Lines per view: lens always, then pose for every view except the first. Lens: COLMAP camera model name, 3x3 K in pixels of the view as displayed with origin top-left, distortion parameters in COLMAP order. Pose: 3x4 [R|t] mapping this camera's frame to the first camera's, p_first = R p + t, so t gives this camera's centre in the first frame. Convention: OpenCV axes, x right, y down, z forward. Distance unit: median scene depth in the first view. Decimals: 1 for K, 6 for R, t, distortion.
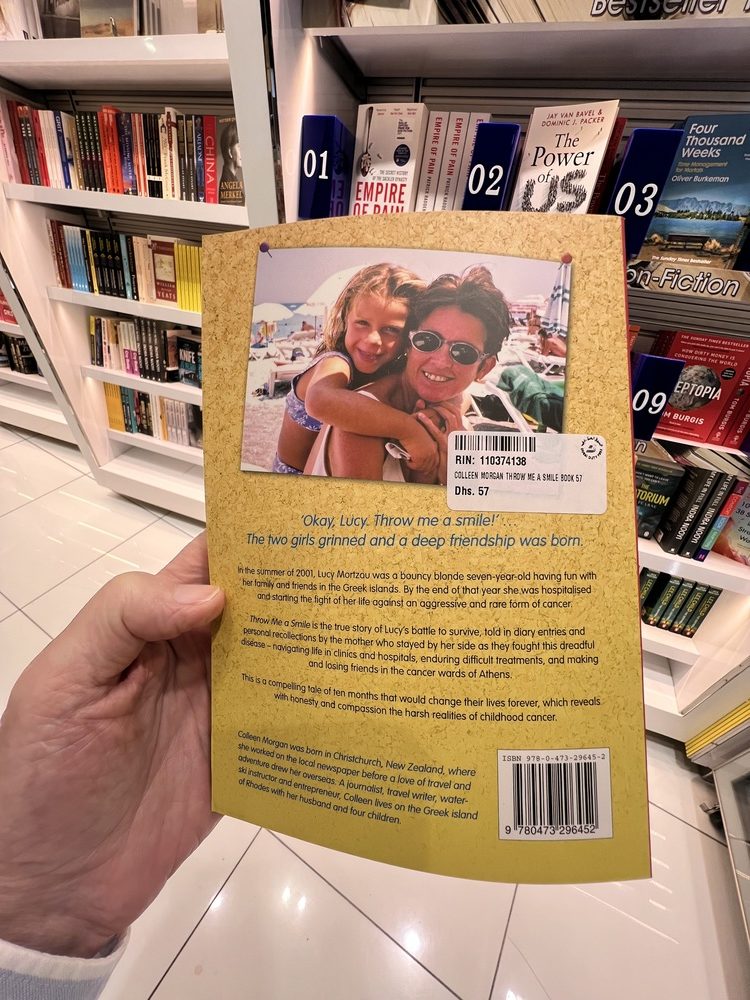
lens RADIAL K [[404.1, 0, 369.5], [0, 404.1, 498.6], [0, 0, 1]] dist [-0.002958, 0.000780]
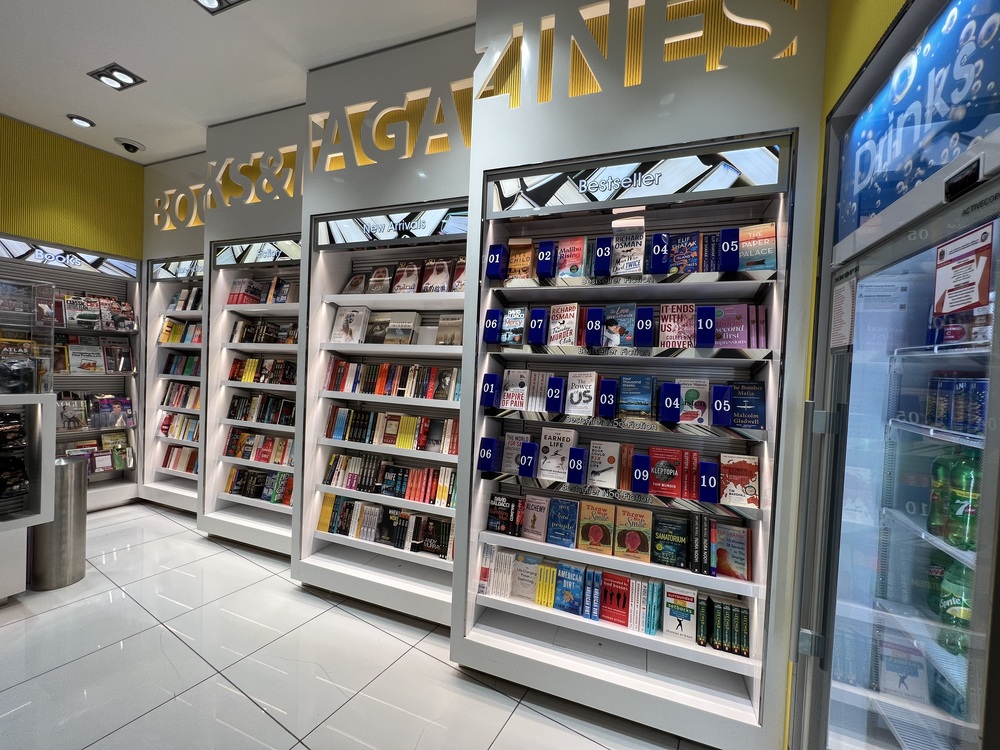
lens RADIAL K [[402.4, 0, 497.7], [0, 402.4, 374.7], [0, 0, 1]] dist [-0.000947, -0.000001]
pose [[0.999841, -0.002524, 0.017637, -0.071284], [0.013006, 0.779988, -0.625659, 0.422999], [-0.012177, 0.625789, 0.779897, -0.626045]]
